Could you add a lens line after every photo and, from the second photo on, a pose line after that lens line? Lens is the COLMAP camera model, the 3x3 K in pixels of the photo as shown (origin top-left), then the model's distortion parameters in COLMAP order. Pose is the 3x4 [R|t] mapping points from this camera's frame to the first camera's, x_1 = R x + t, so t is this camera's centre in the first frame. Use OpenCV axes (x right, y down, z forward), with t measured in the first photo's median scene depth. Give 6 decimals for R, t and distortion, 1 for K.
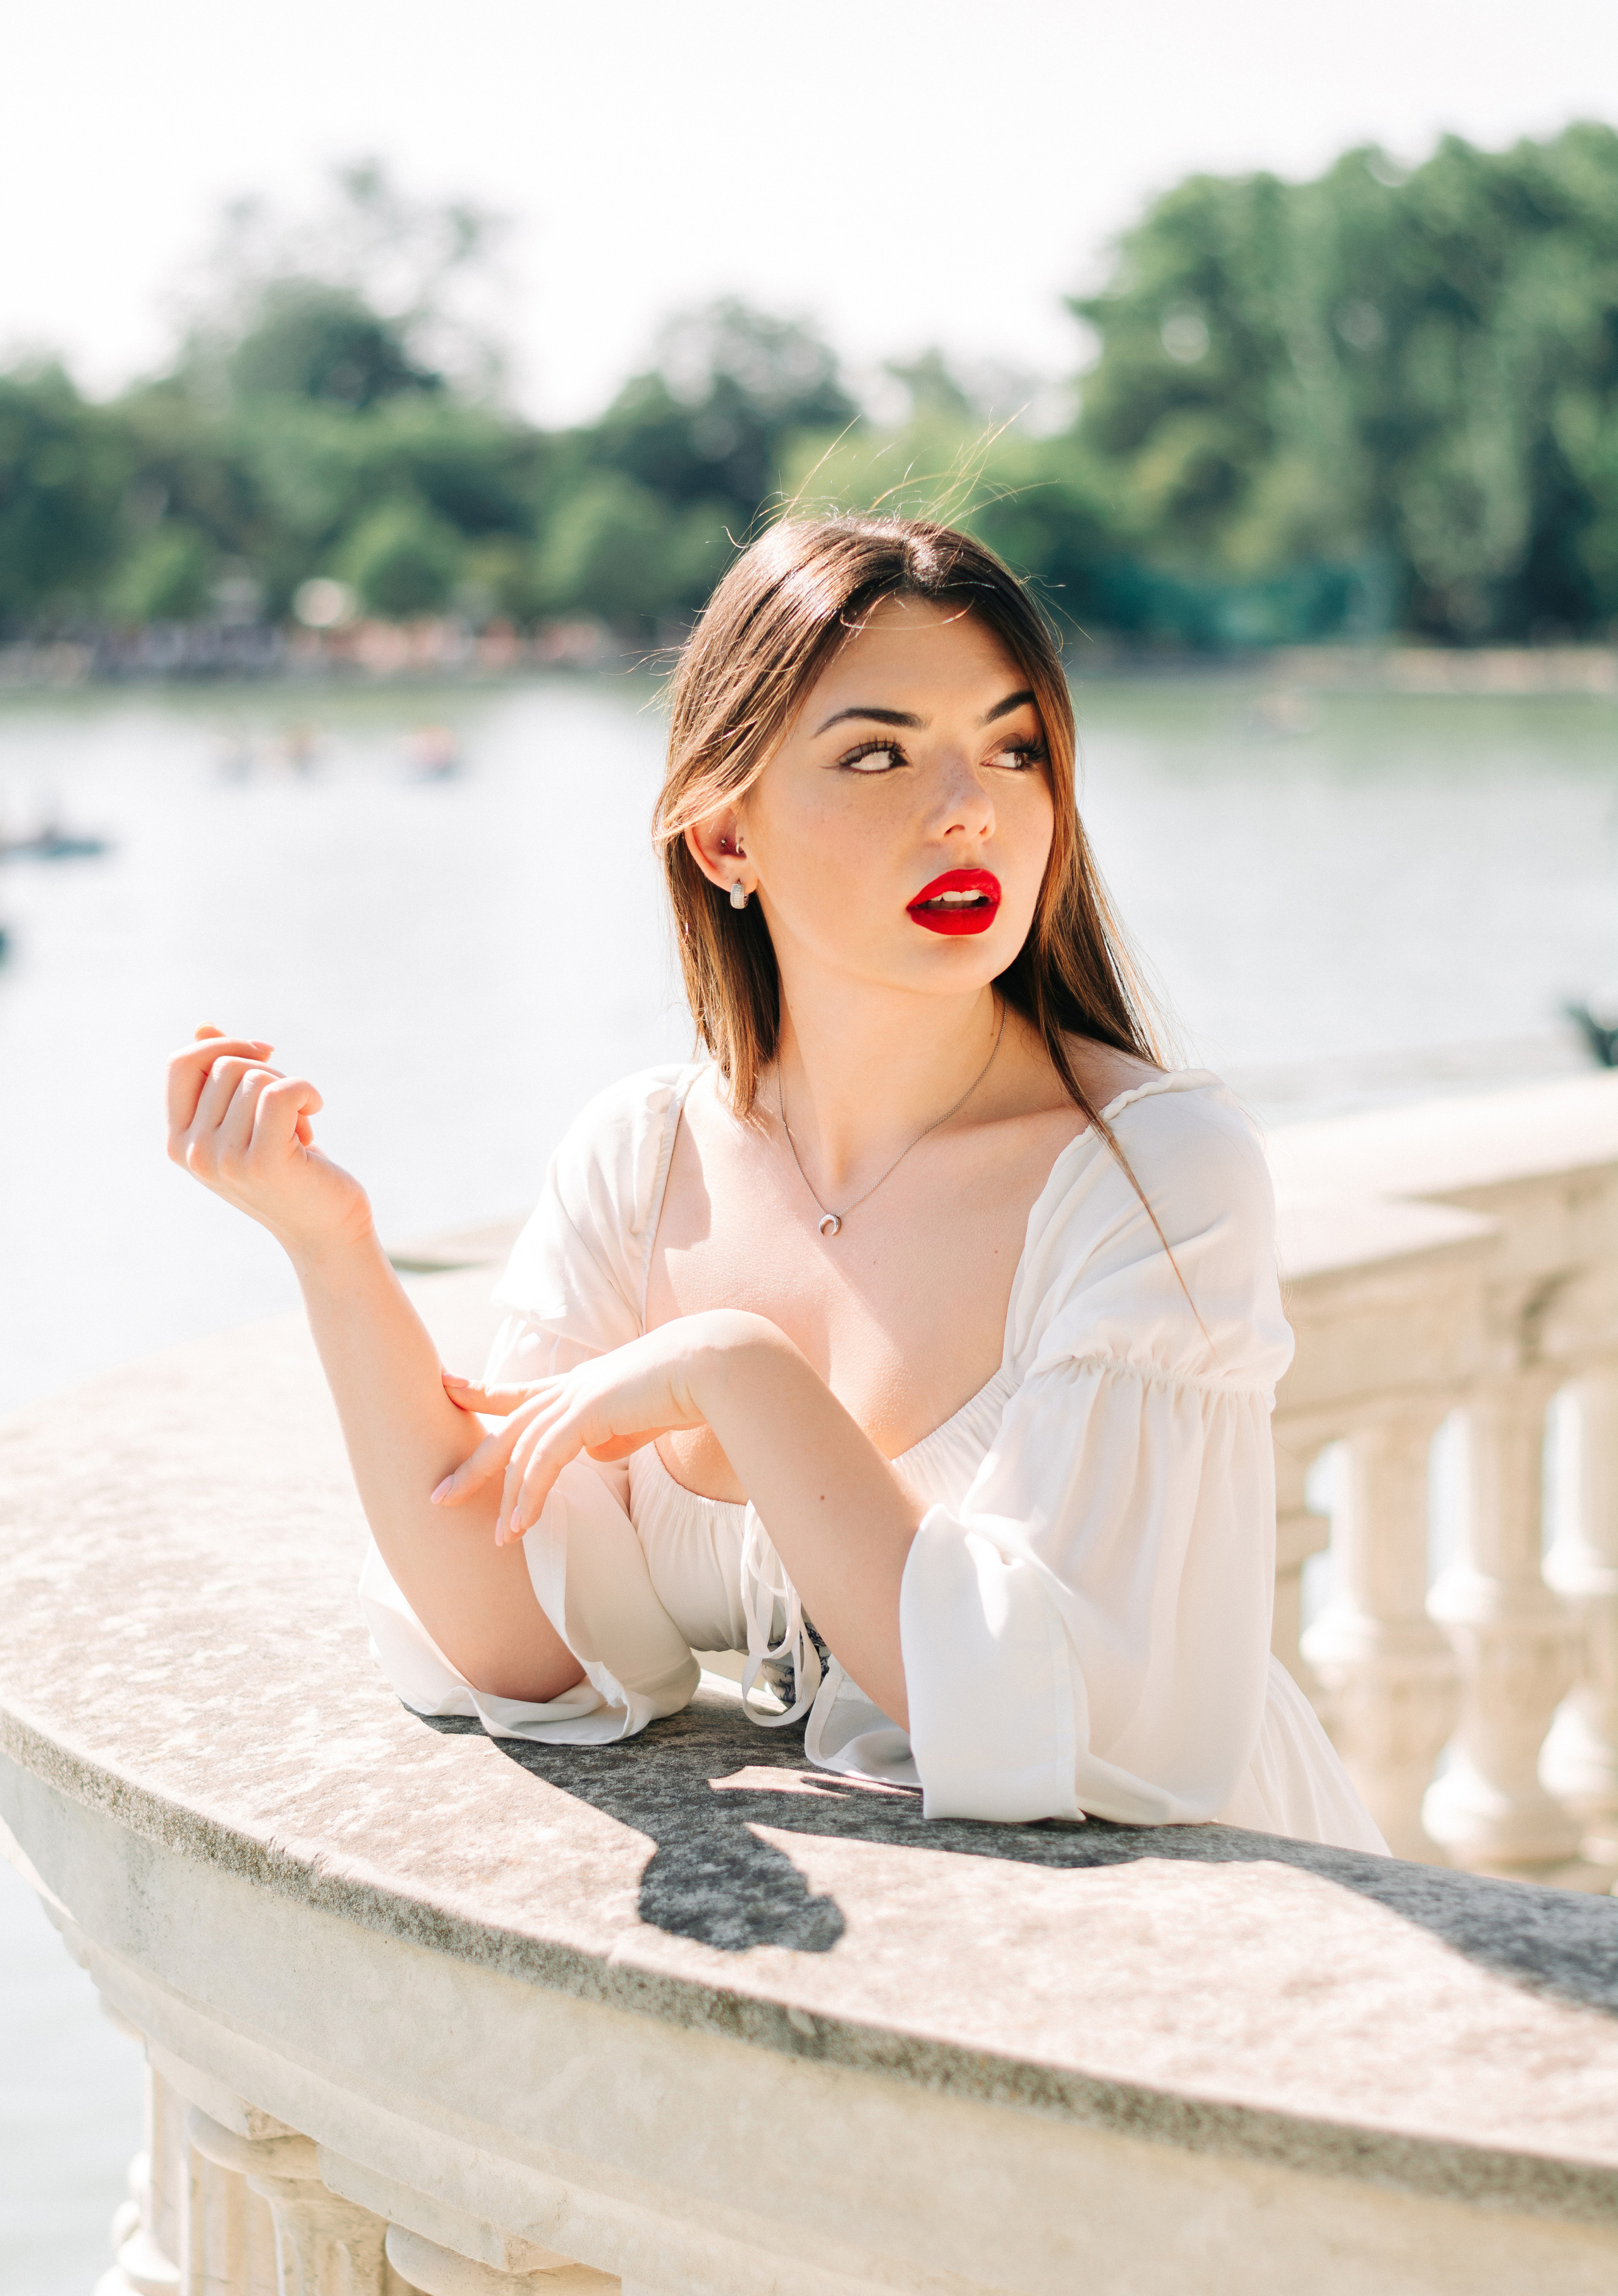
lens RADIAL K [[5317.8, 0, 809.0], [0, 5317.8, 1148.0], [0, 0, 1]] dist [0.138779, -0.359208]
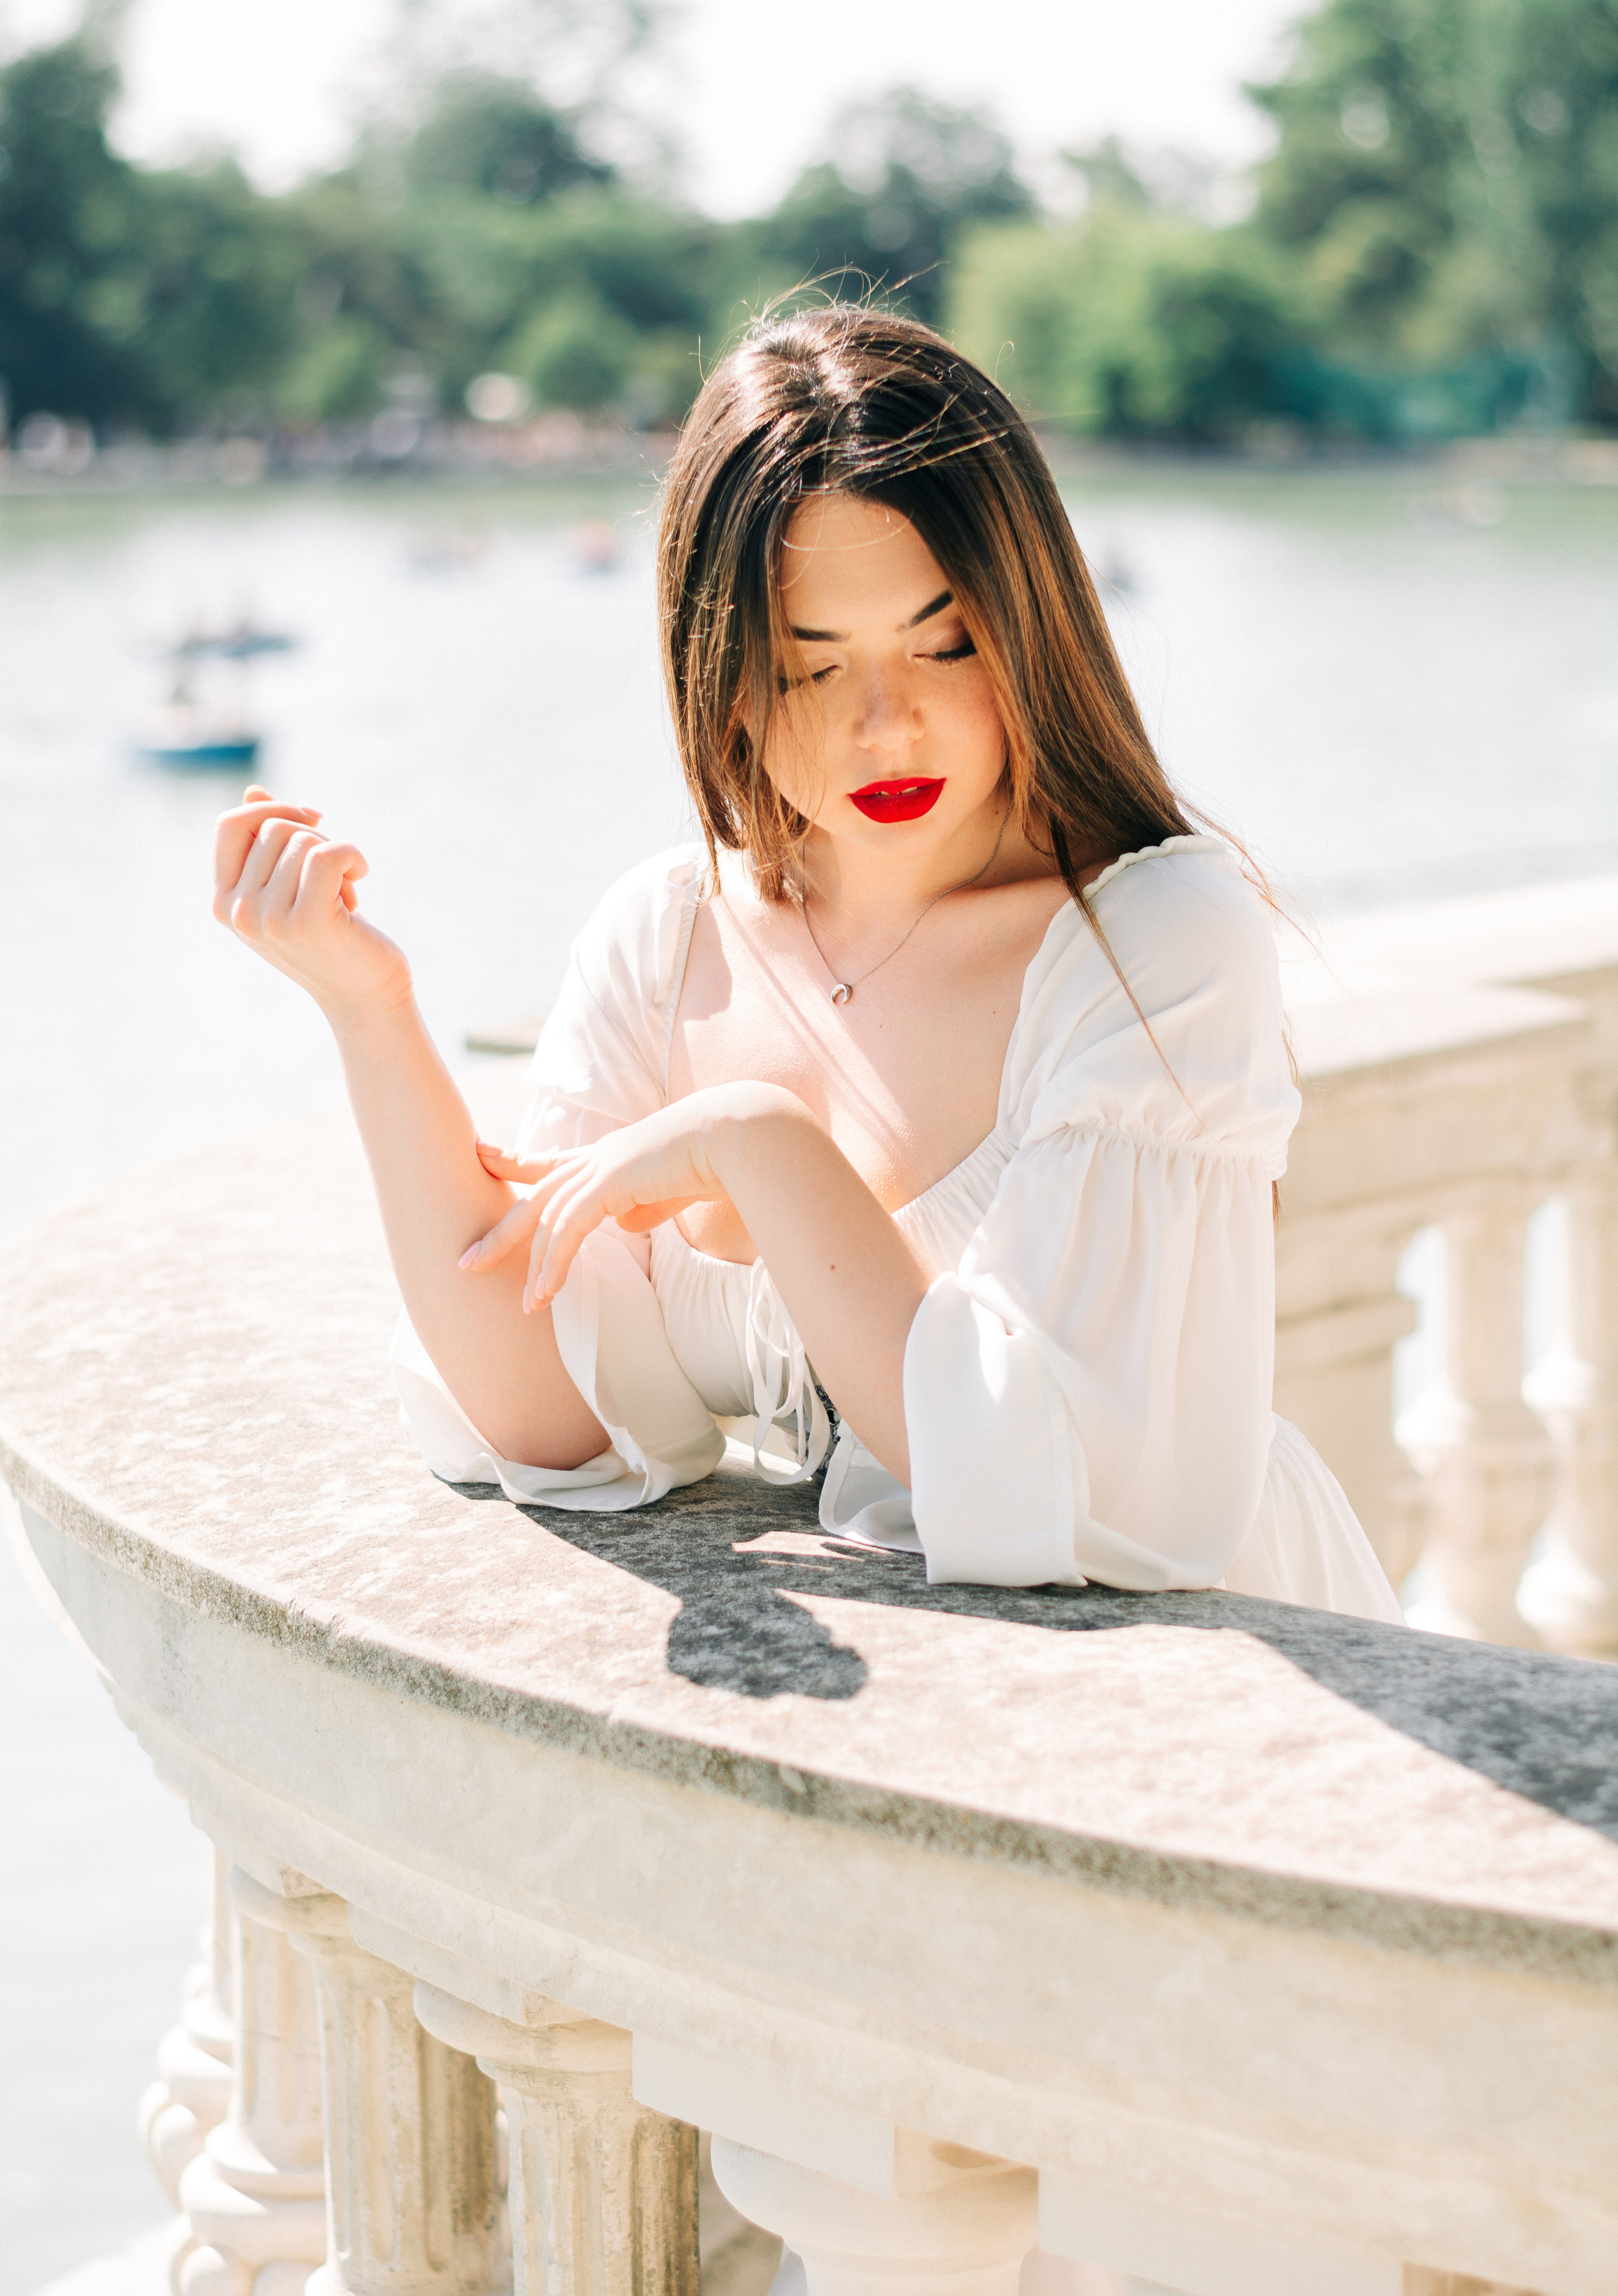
lens RADIAL K [[5313.4, 0, 809.0], [0, 5313.4, 1148.0], [0, 0, 1]] dist [0.135220, 0.012346]
pose [[0.999478, 0.002240, -0.032237, 0.031793], [-0.001010, 0.999273, 0.038111, 0.004880], [0.032299, -0.038059, 0.998753, -0.005576]]
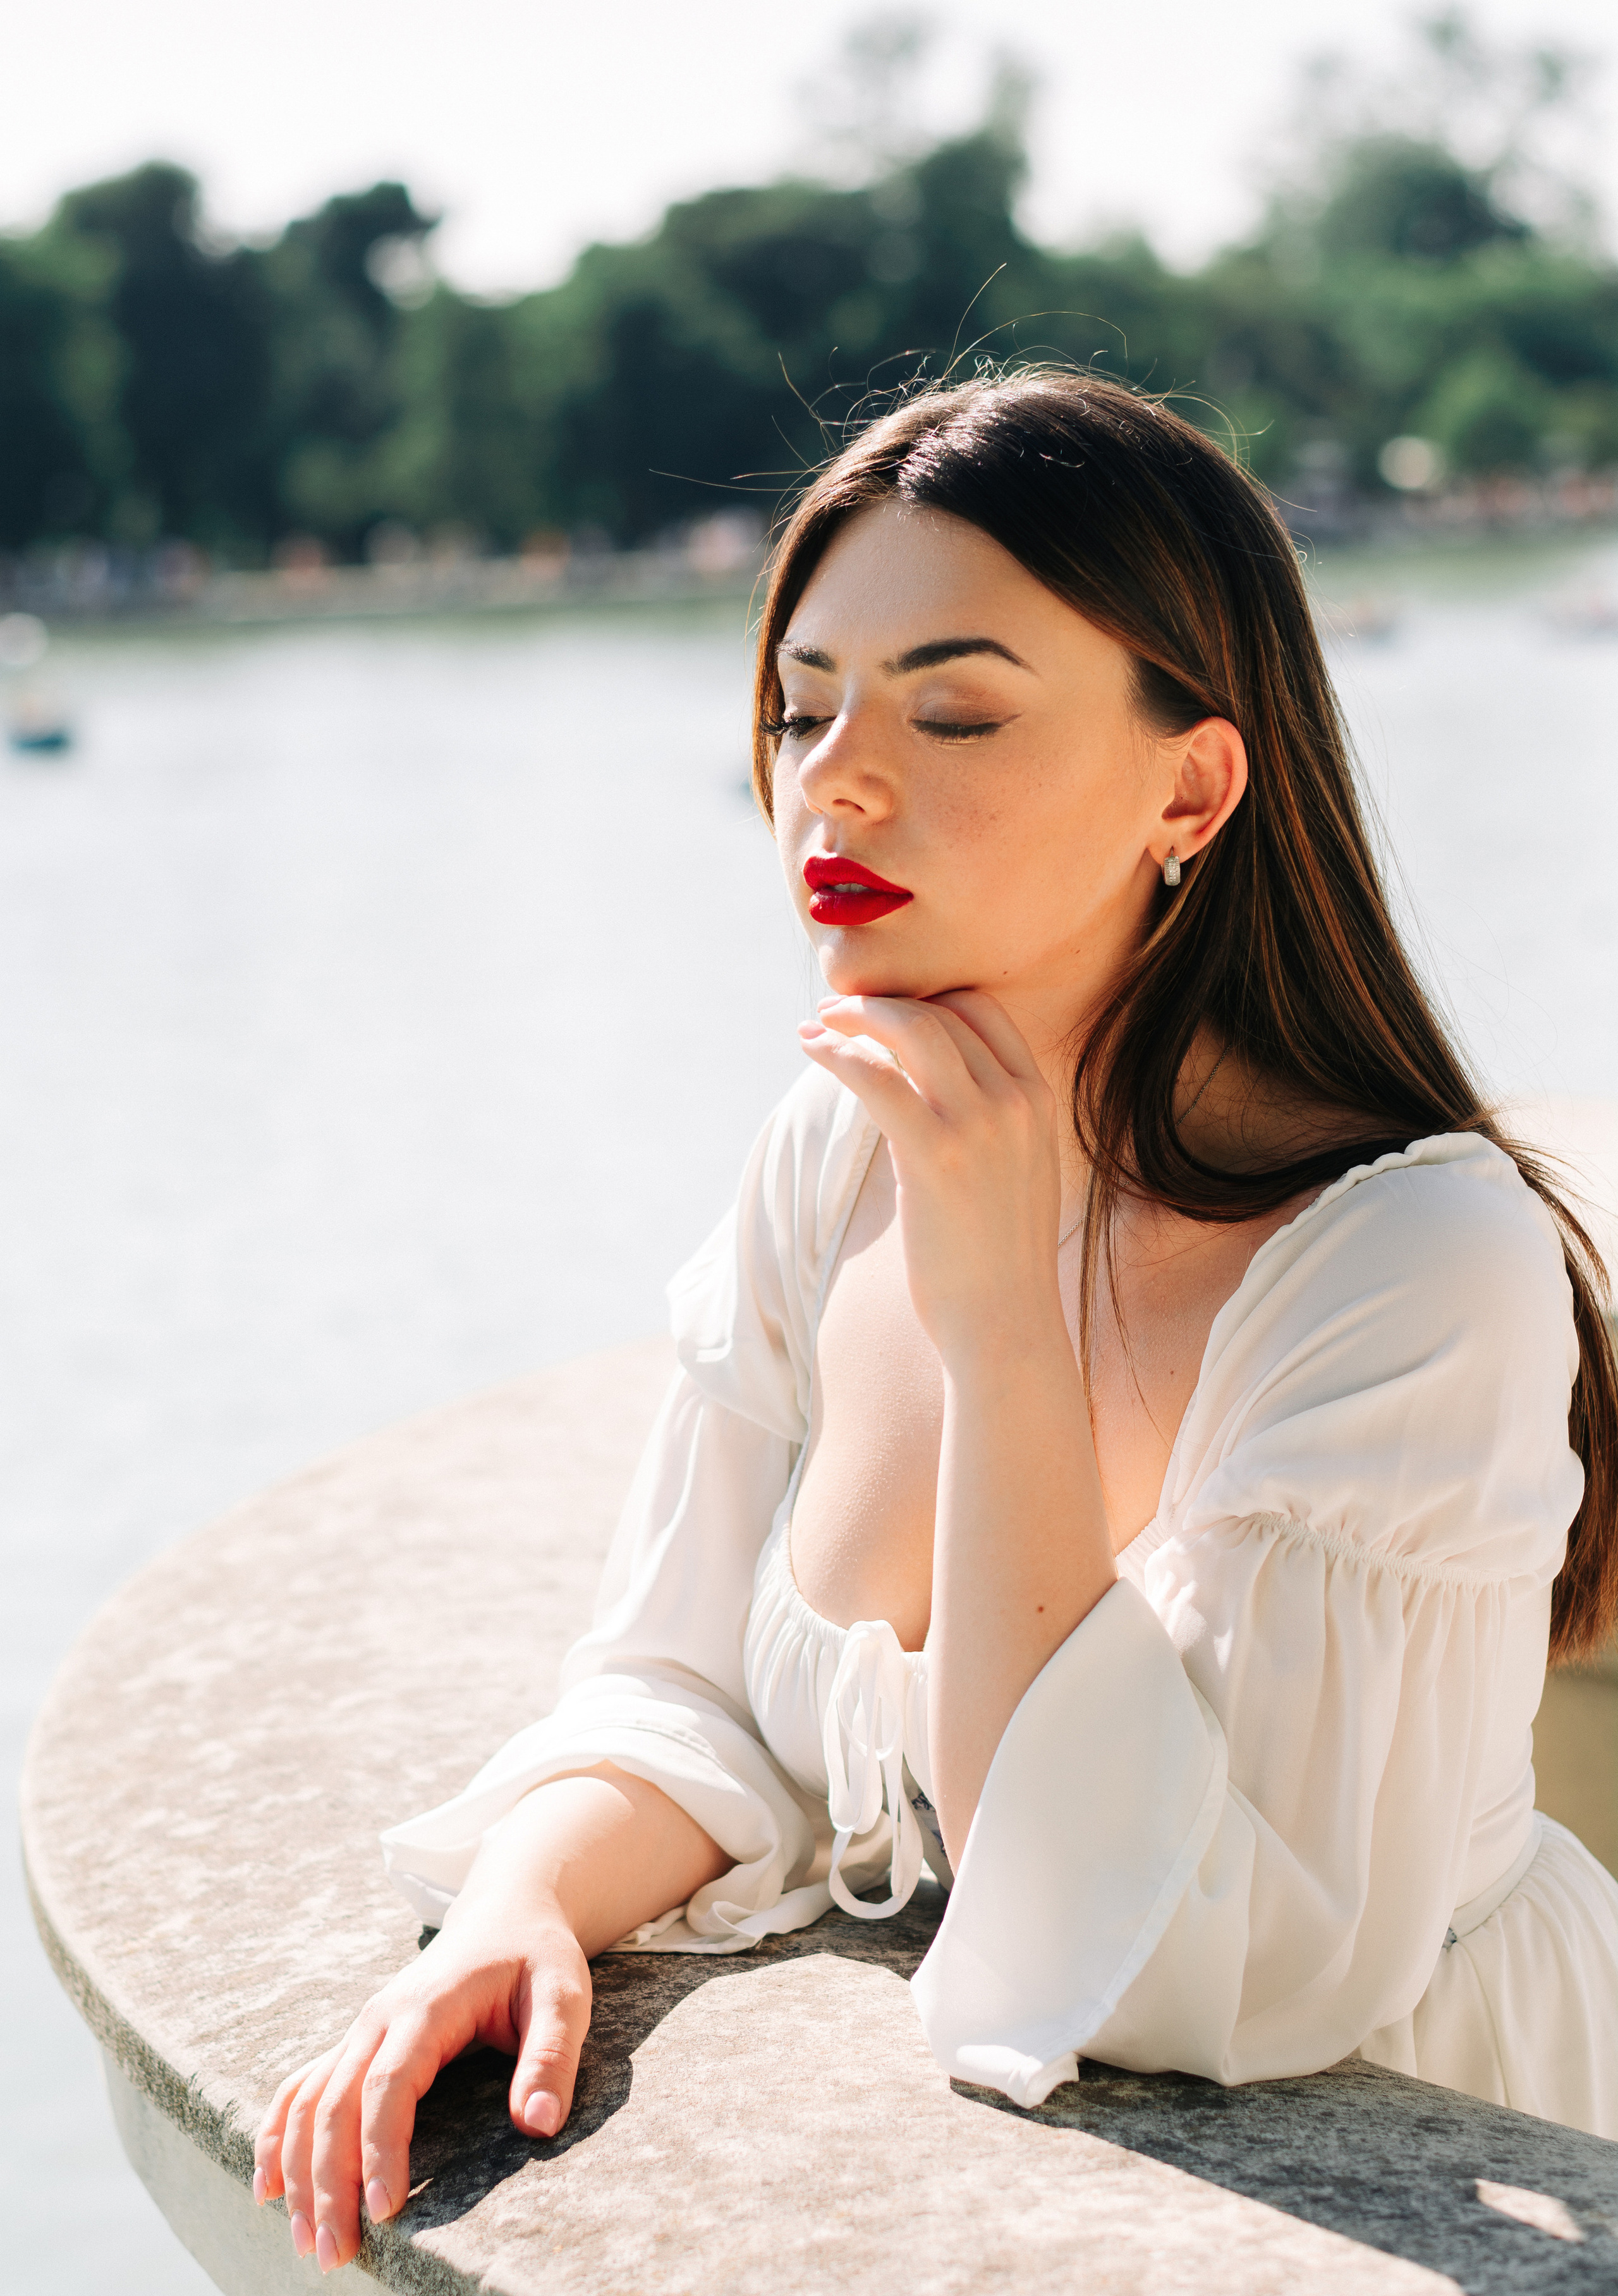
lens RADIAL K [[5397.9, 0, 809.0], [0, 5397.9, 1148.0], [0, 0, 1]] dist [0.019526, -0.075391]
pose [[0.979107, -0.020713, -0.202290, 0.161494], [0.025537, 0.999448, 0.021266, -0.023543], [0.201737, -0.025988, 0.979095, 0.253492]]
